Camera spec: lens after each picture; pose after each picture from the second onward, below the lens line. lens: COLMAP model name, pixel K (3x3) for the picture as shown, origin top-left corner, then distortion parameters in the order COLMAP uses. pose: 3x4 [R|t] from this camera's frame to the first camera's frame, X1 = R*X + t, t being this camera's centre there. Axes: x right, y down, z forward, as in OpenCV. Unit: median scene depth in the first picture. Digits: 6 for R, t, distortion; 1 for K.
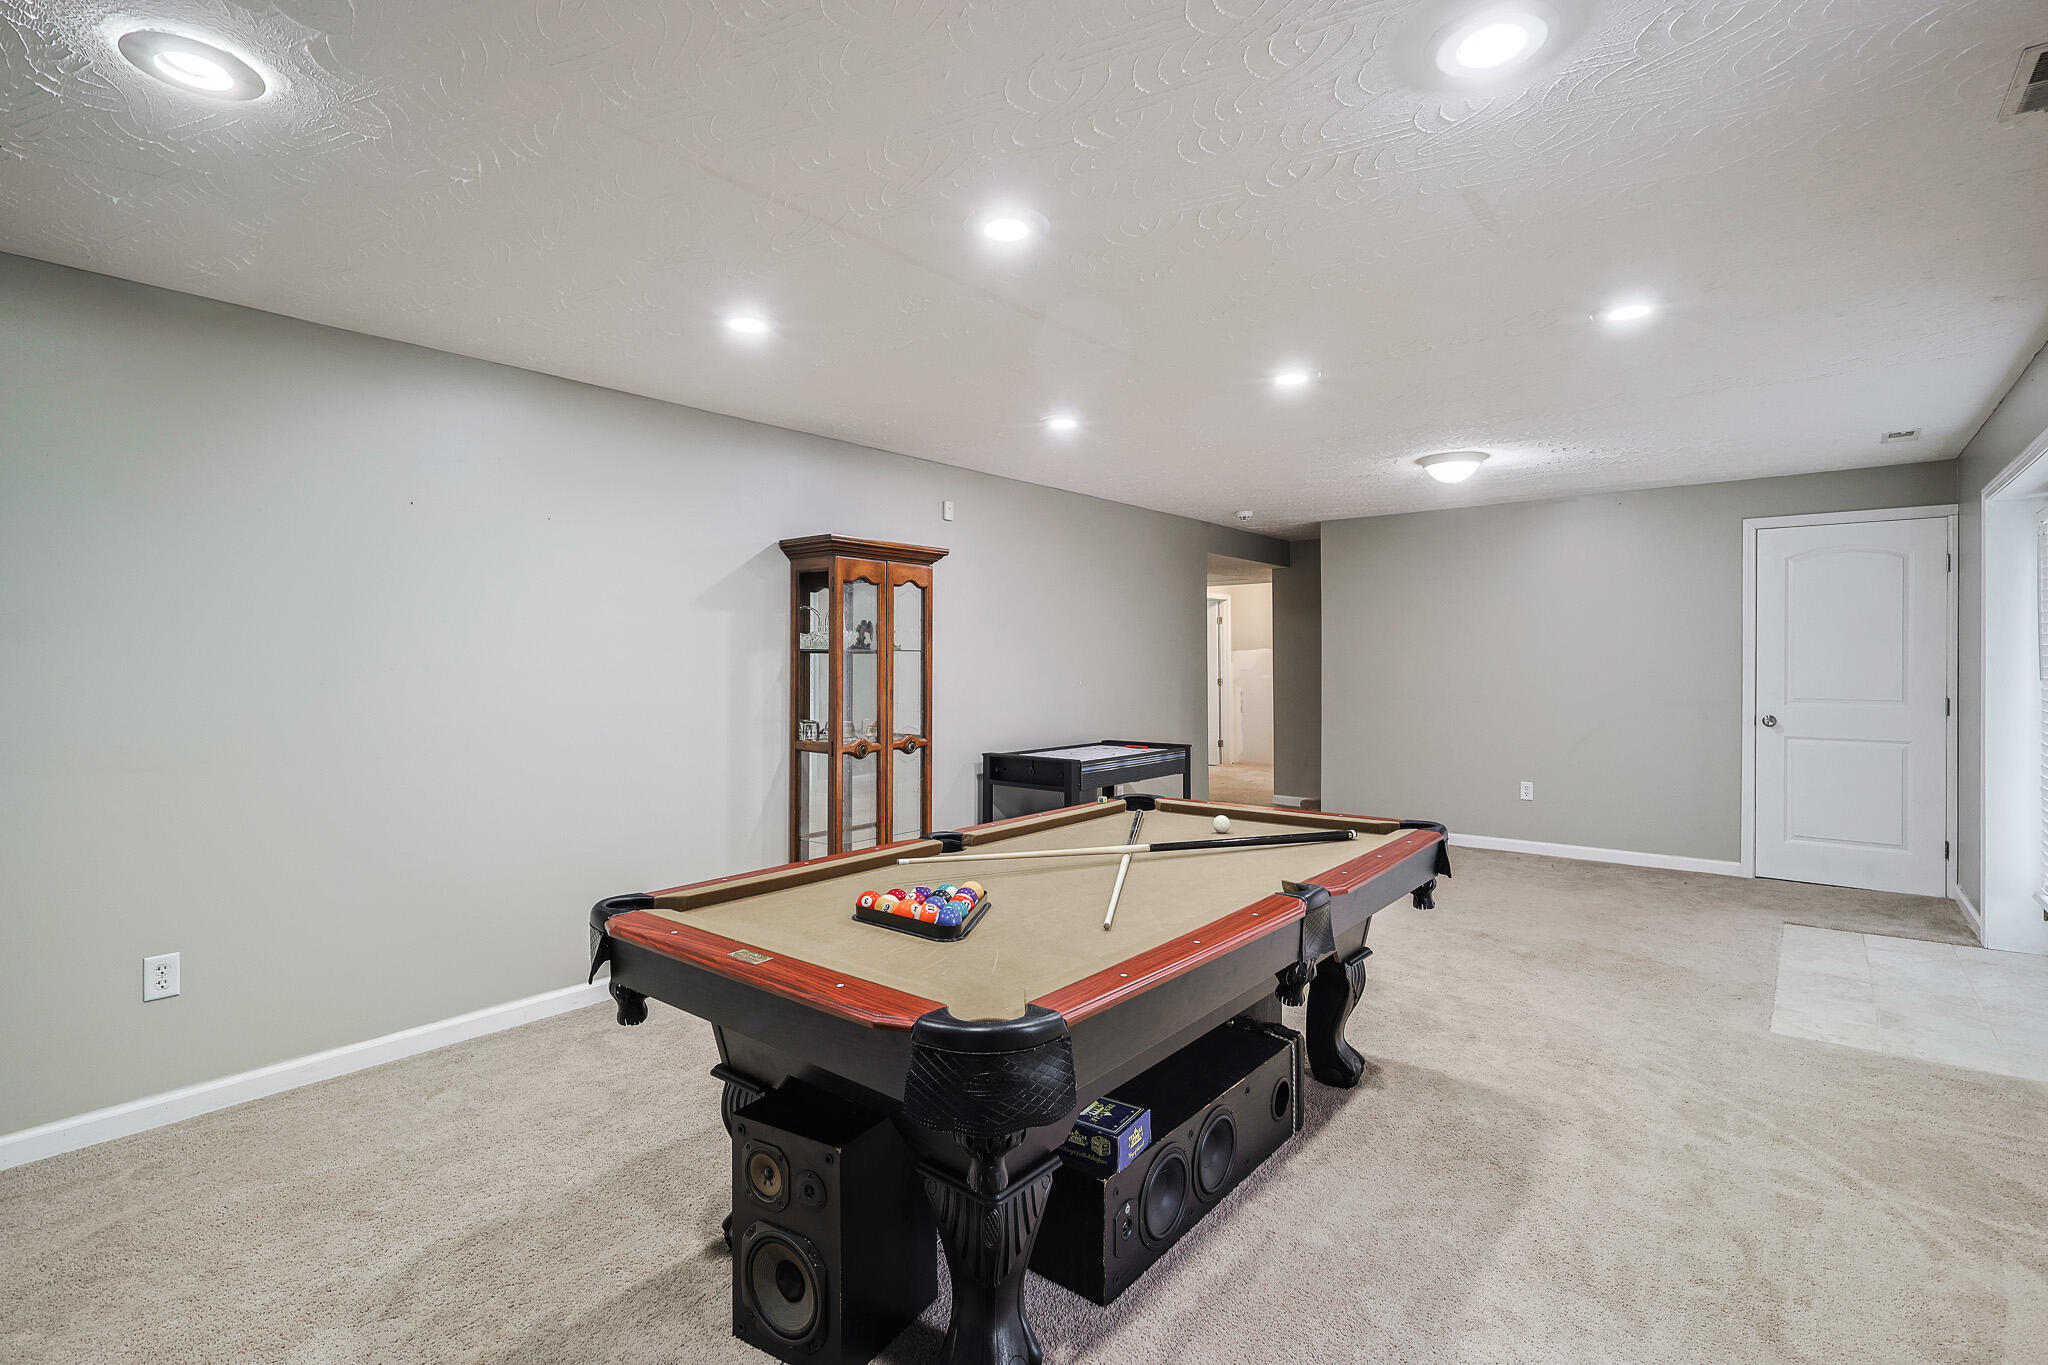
lens RADIAL K [[965.7, 0, 1022.9], [0, 965.7, 679.7], [0, 0, 1]] dist [0.004411, -0.000542]
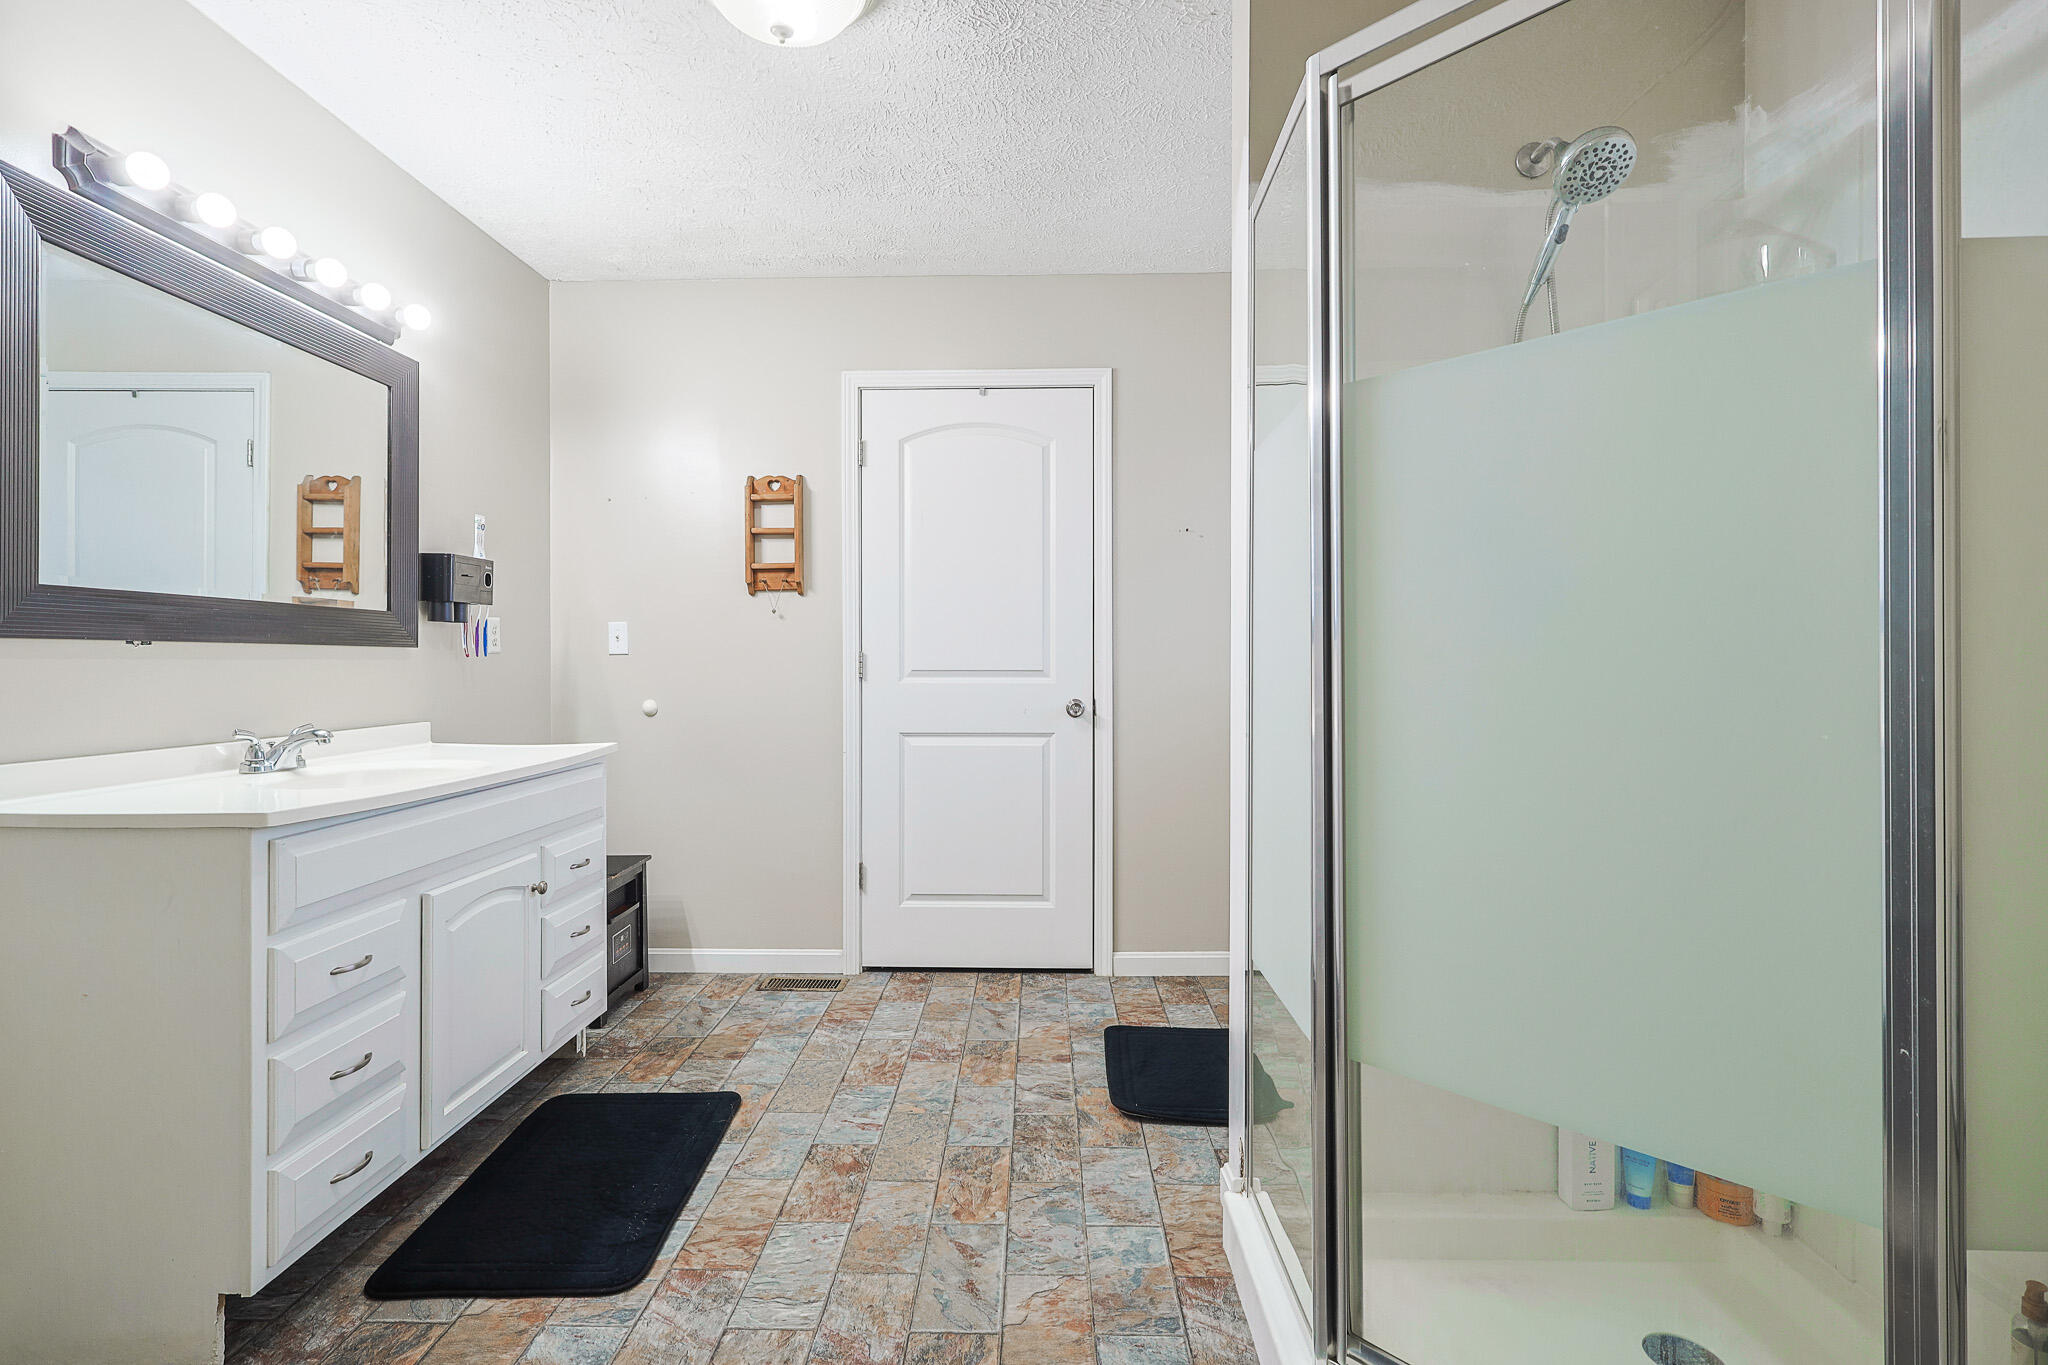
lens RADIAL K [[965.7, 0, 1023.8], [0, 965.7, 671.4], [0, 0, 1]] dist [0.004411, -0.000542]
pose [[0.790912, -0.001696, 0.611927, 0.483402], [0.000094, 0.999996, 0.002650, 0.019574], [-0.611930, -0.002038, 0.790910, 0.478836]]
